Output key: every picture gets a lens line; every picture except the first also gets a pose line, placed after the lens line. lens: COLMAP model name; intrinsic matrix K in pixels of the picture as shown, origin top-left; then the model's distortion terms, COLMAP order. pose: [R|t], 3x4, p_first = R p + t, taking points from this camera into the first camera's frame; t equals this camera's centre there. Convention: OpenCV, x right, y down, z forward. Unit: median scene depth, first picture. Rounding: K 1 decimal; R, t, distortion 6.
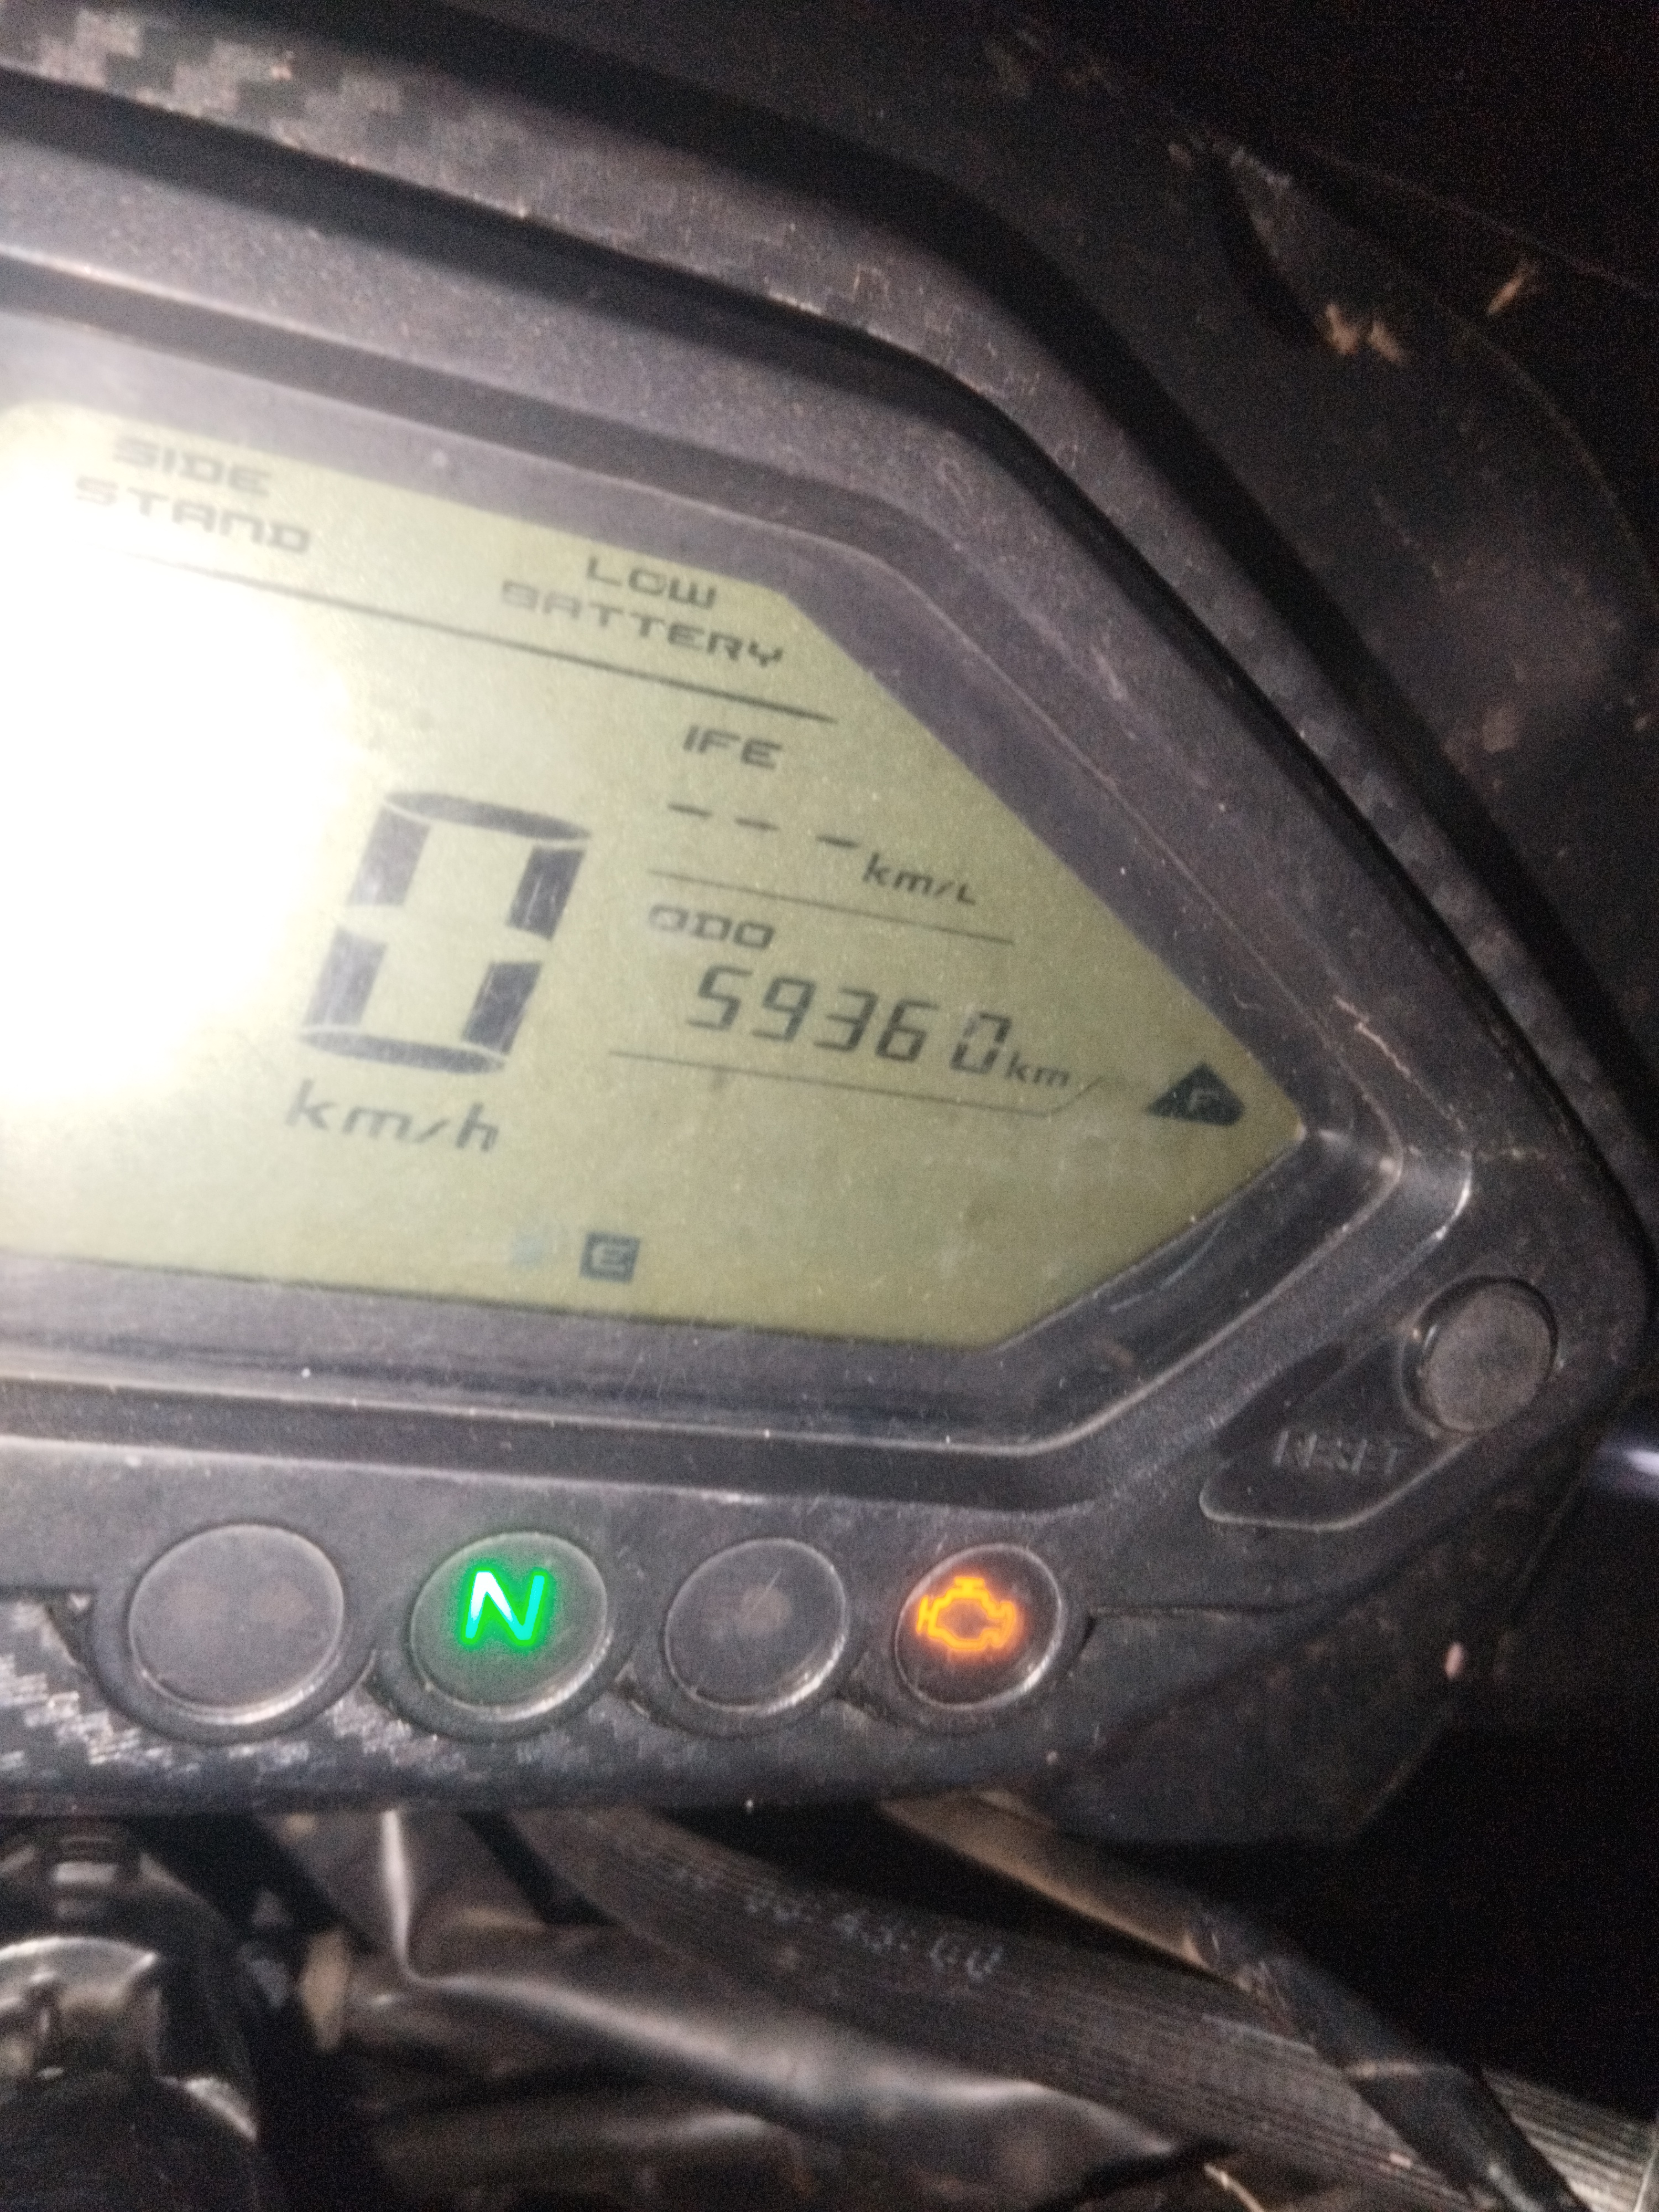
lens RADIAL K [[1925.0, 0, 817.5], [0, 1925.0, 1099.8], [0, 0, 1]] dist [0.043906, -0.152035]
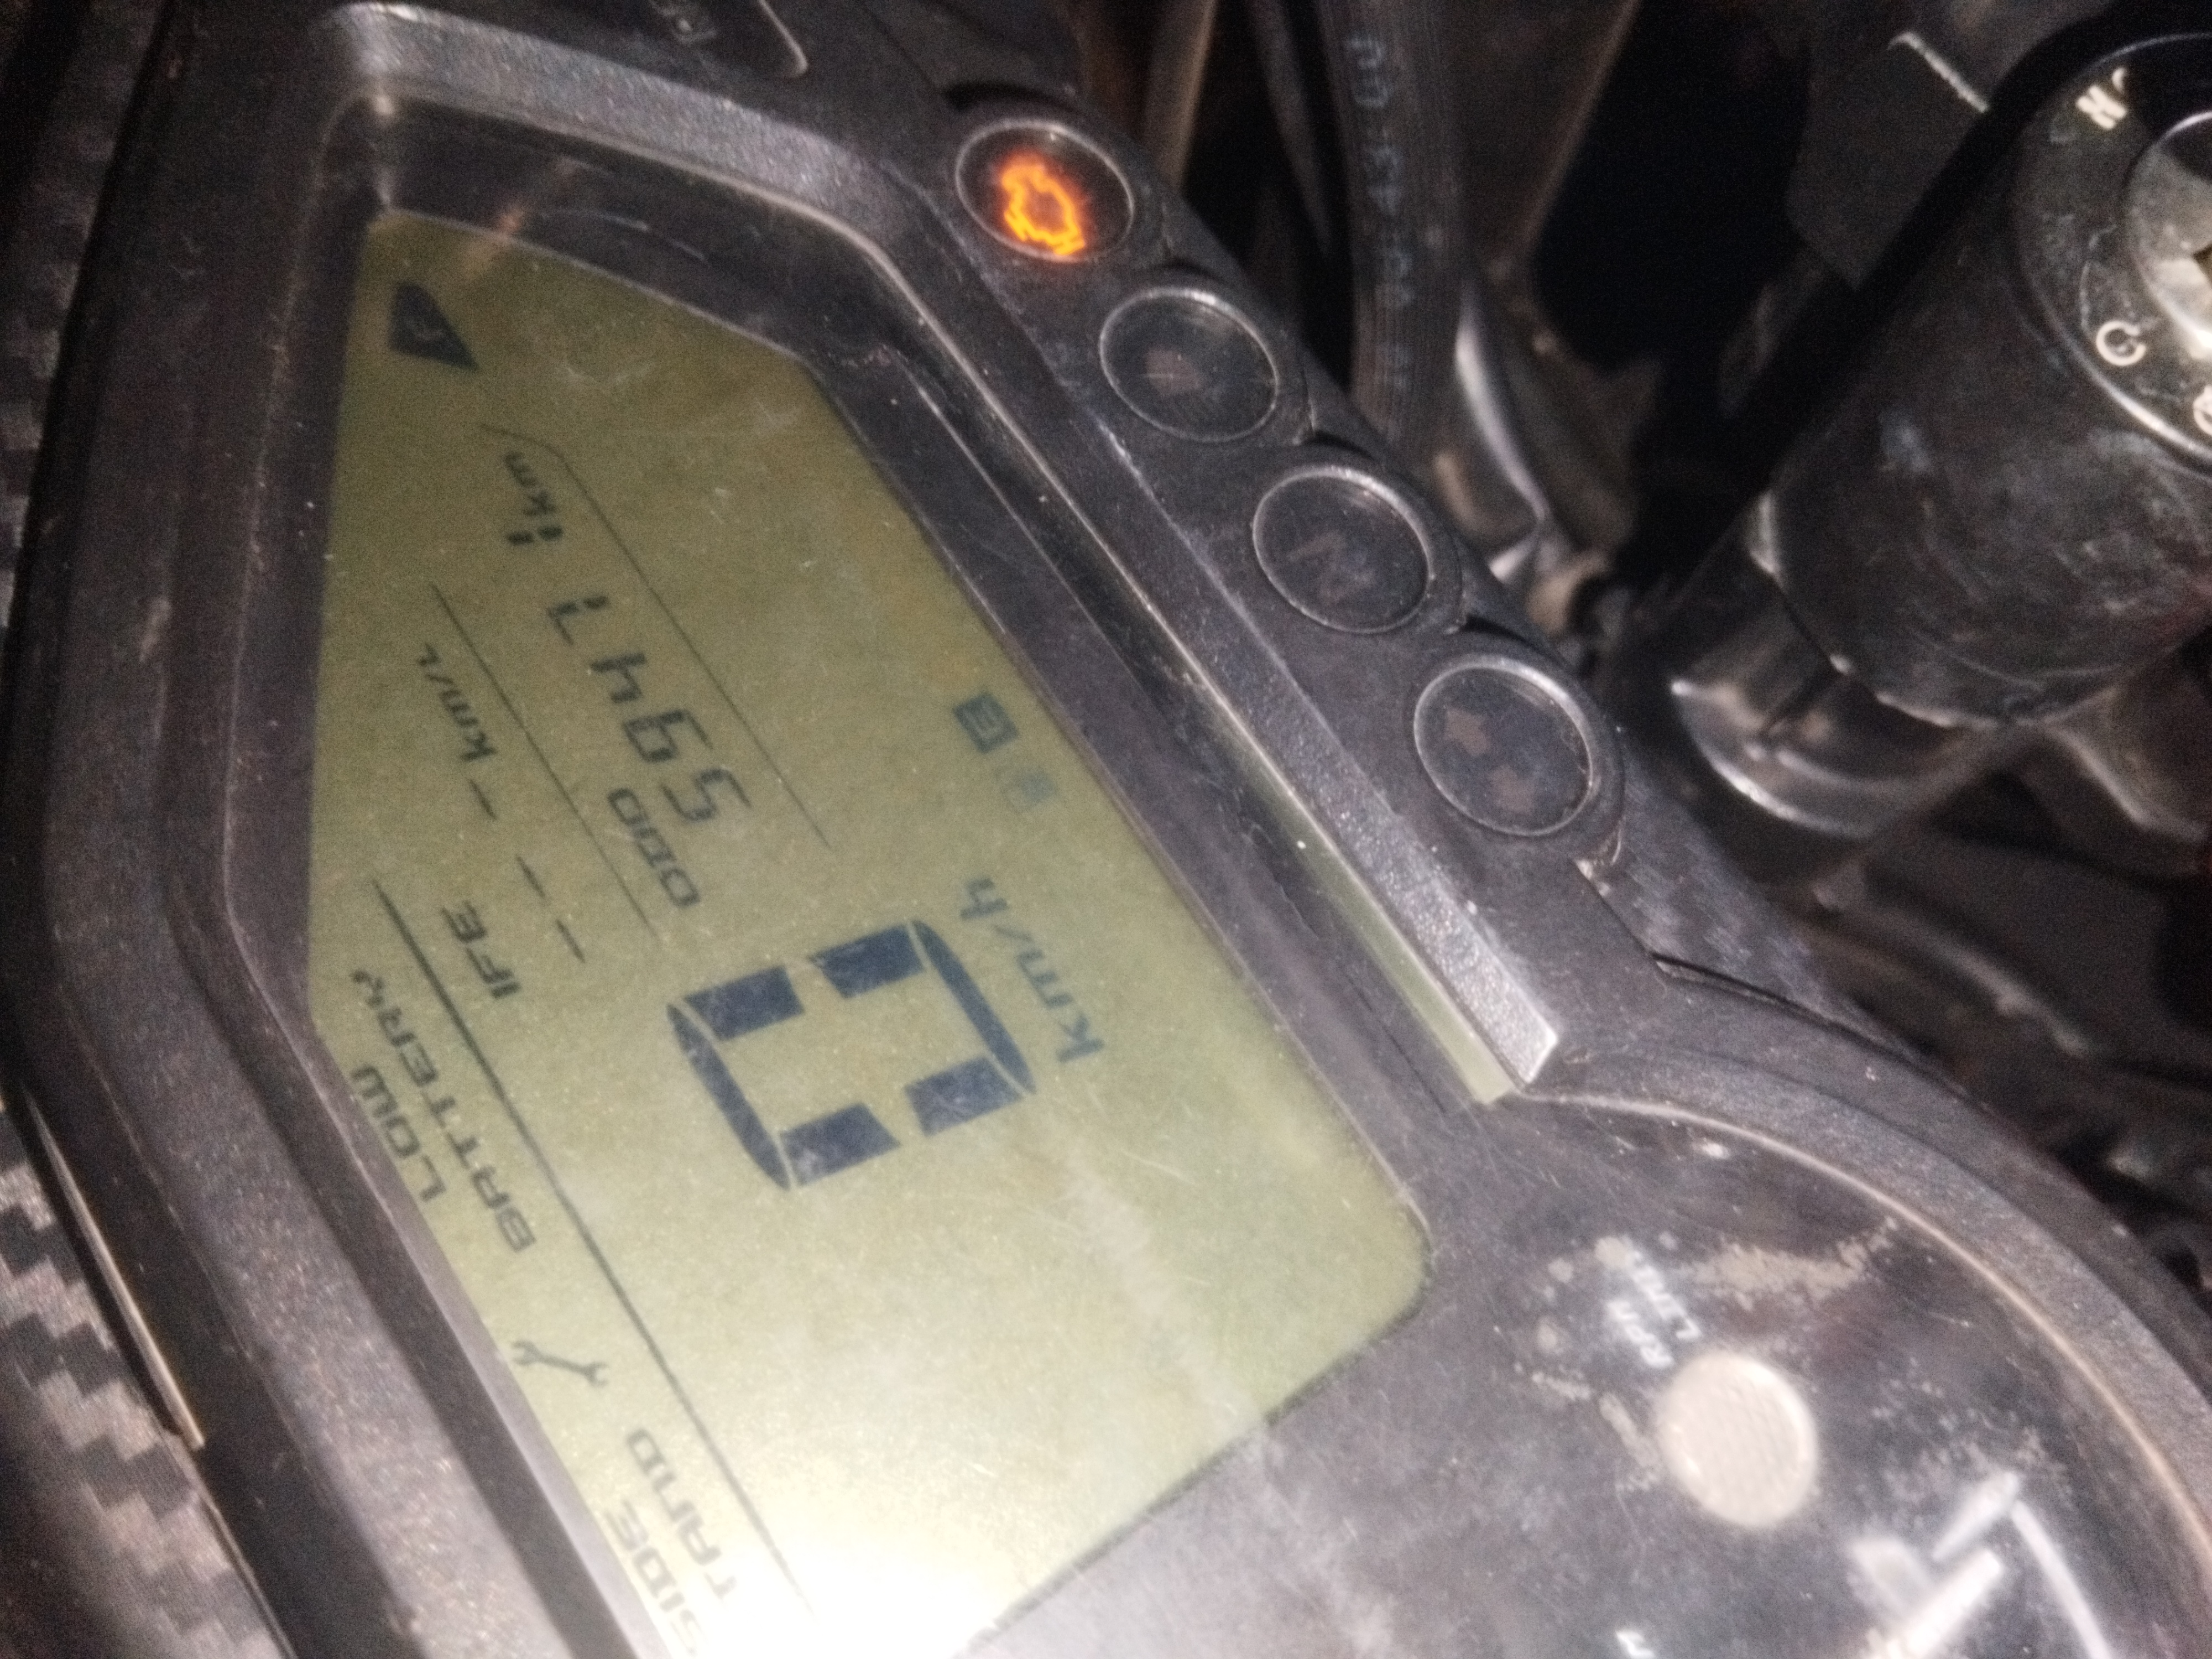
lens RADIAL K [[1953.2, 0, 1131.3], [0, 1953.2, 819.6], [0, 0, 1]] dist [0.044315, -0.159987]
pose [[-0.597482, -0.781993, -0.177490, -0.015893], [0.729368, -0.621950, 0.284957, -0.182171], [-0.333225, 0.040801, 0.941964, 0.052052]]
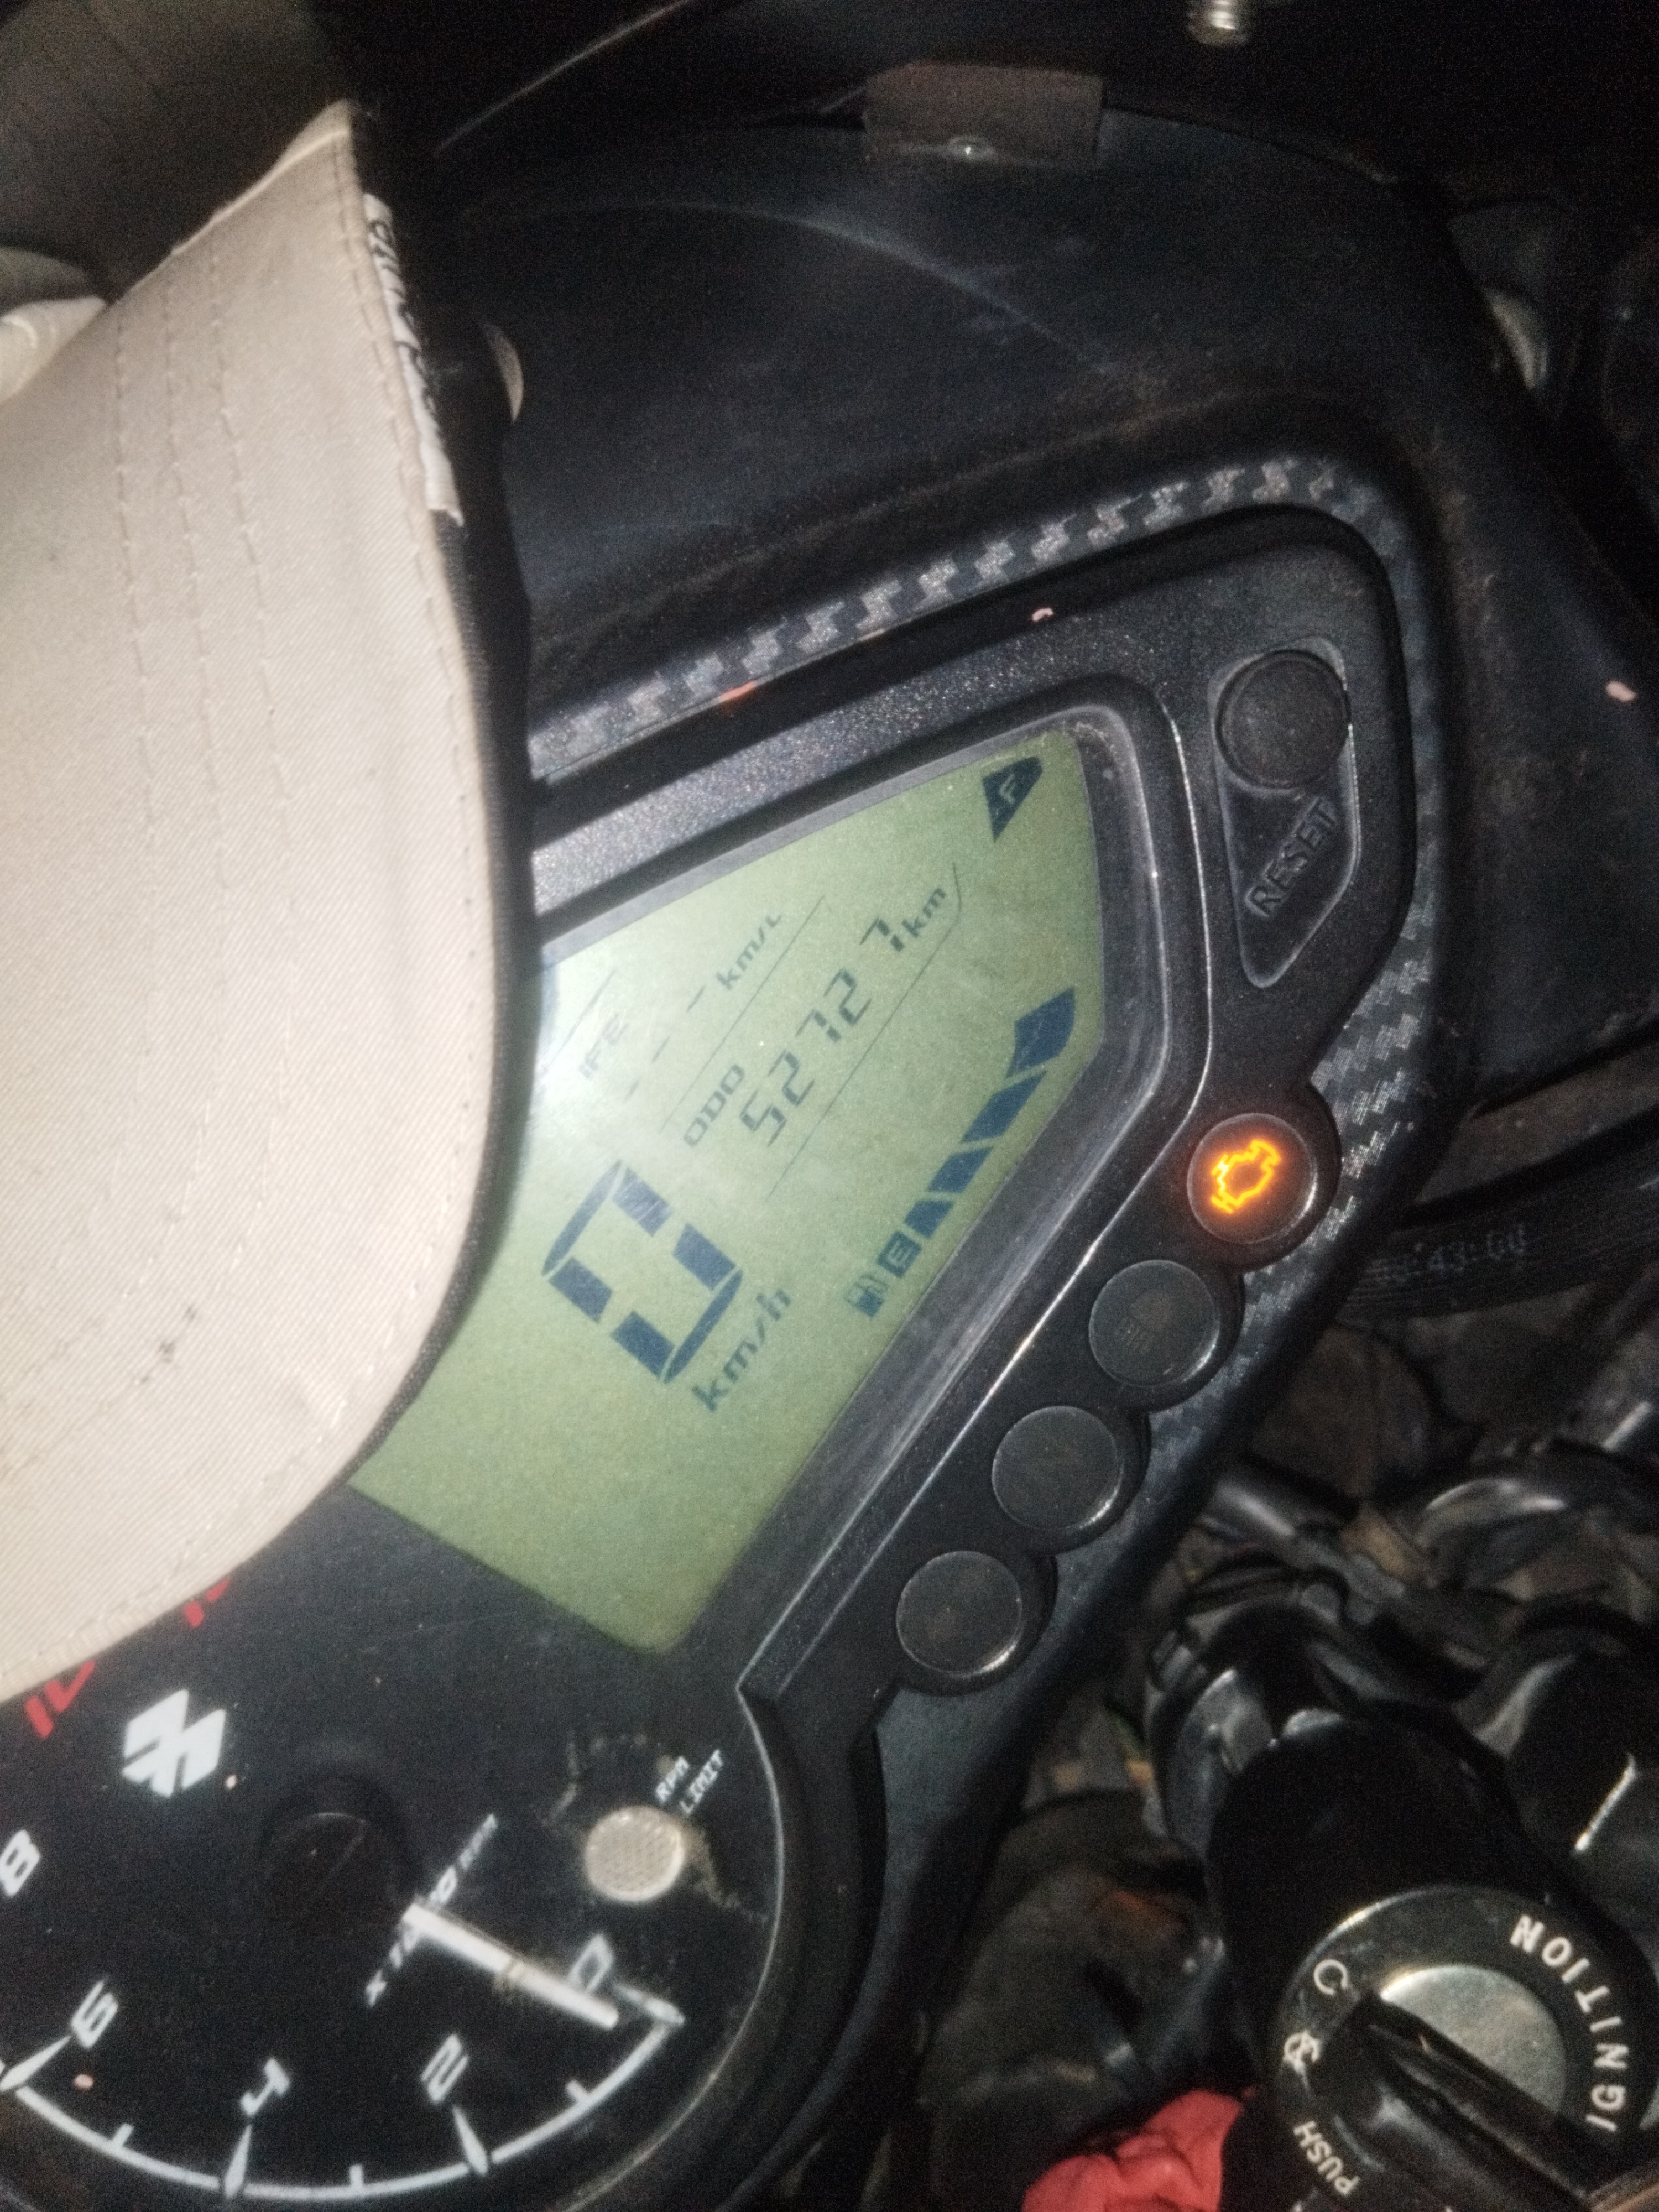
lens RADIAL K [[1907.2, 0, 815.3], [0, 1907.2, 1104.4], [0, 0, 1]] dist [0.029769, -0.102777]
pose [[0.402450, -0.815131, -0.416648, 0.565890], [0.892679, 0.450305, -0.018719, 0.002614], [0.202877, -0.364400, 0.908875, -0.263452]]
